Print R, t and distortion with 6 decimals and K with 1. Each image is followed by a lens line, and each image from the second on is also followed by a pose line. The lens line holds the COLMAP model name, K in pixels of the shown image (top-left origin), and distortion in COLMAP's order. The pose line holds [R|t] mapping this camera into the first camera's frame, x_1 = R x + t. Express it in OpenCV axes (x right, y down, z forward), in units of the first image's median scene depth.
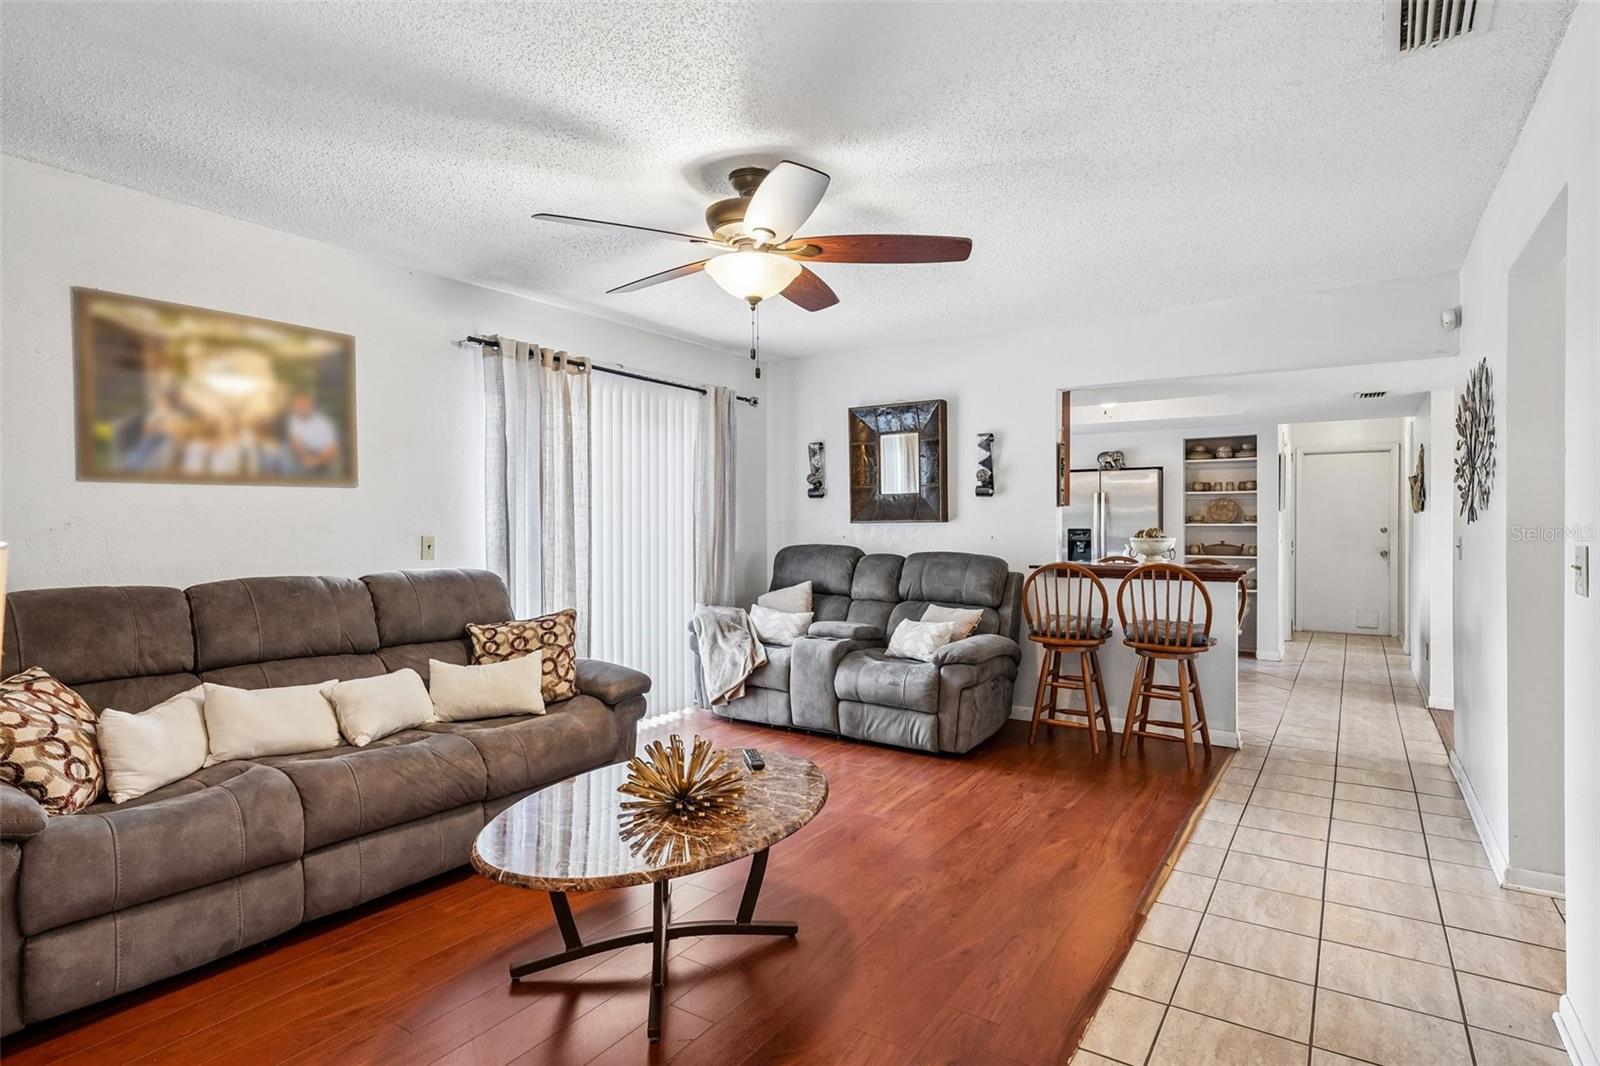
lens RADIAL K [[815.3, 0, 800.0], [0, 815.3, 533.0], [0, 0, 1]] dist [0.027581, 0.000013]
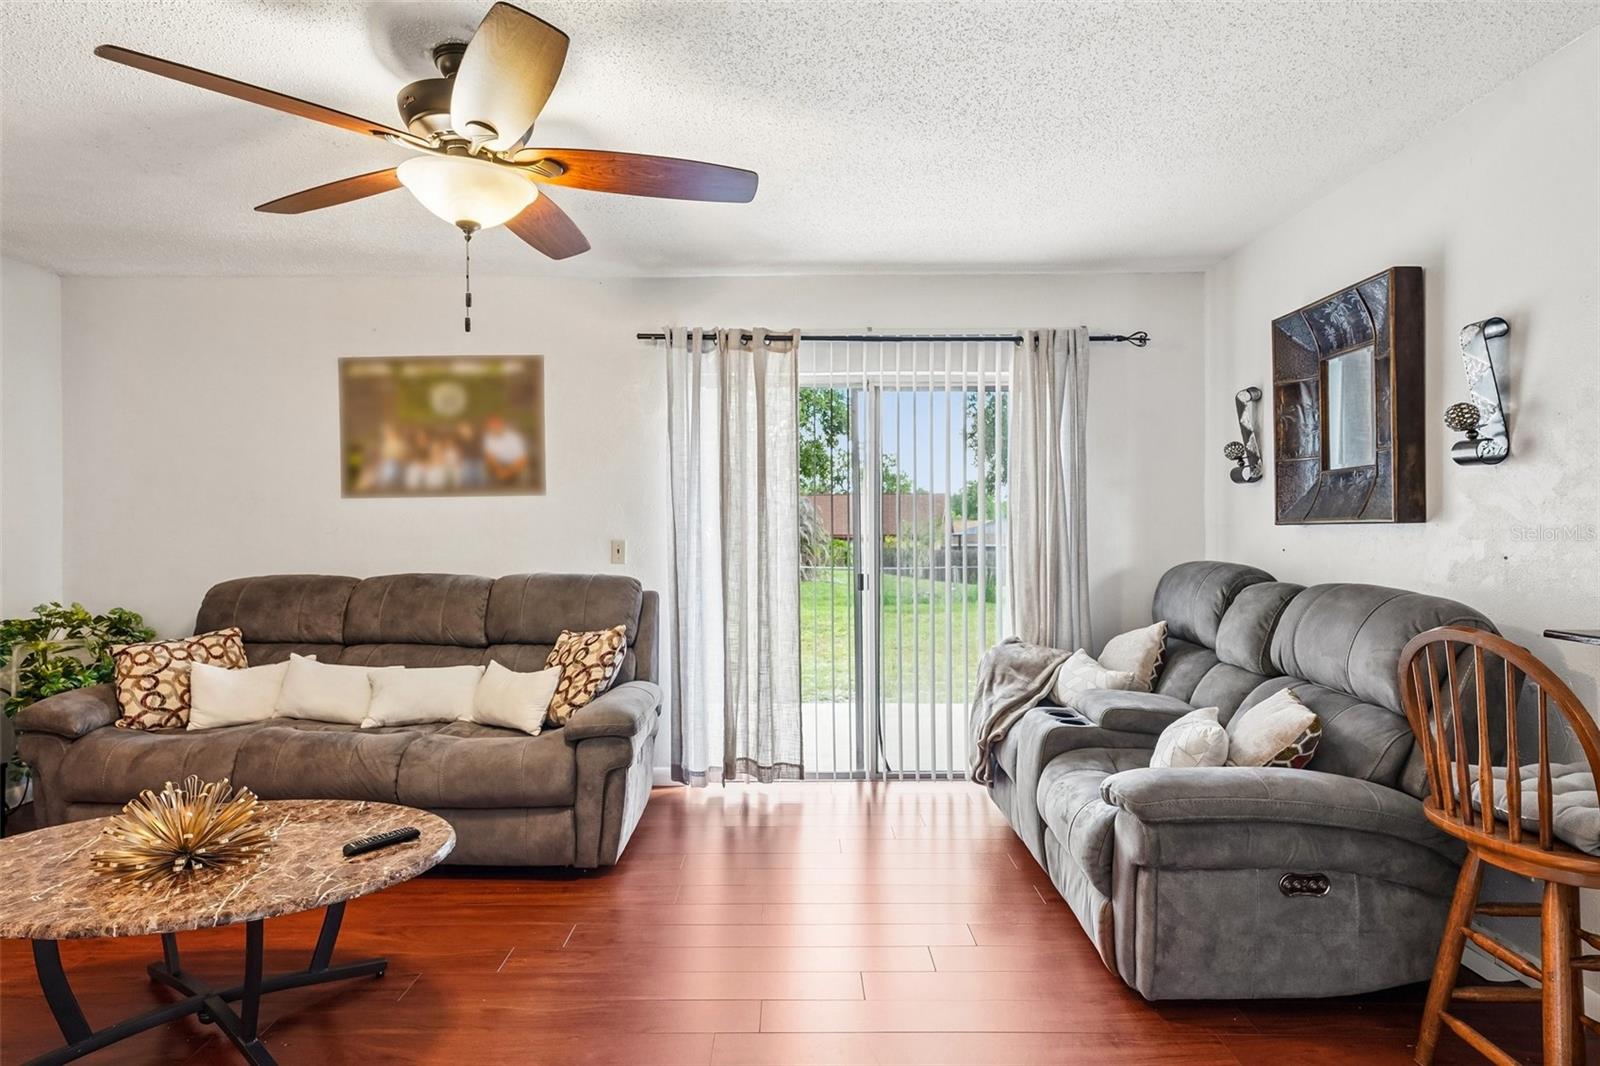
lens RADIAL K [[881.1, 0, 800.0], [0, 881.1, 533.0], [0, 0, 1]] dist [0.018338, 0.000240]
pose [[0.563866, 0.004930, -0.825852, 0.643033], [-0.007763, 0.999970, 0.000669, -0.008609], [0.825830, 0.006034, 0.563887, 0.660355]]
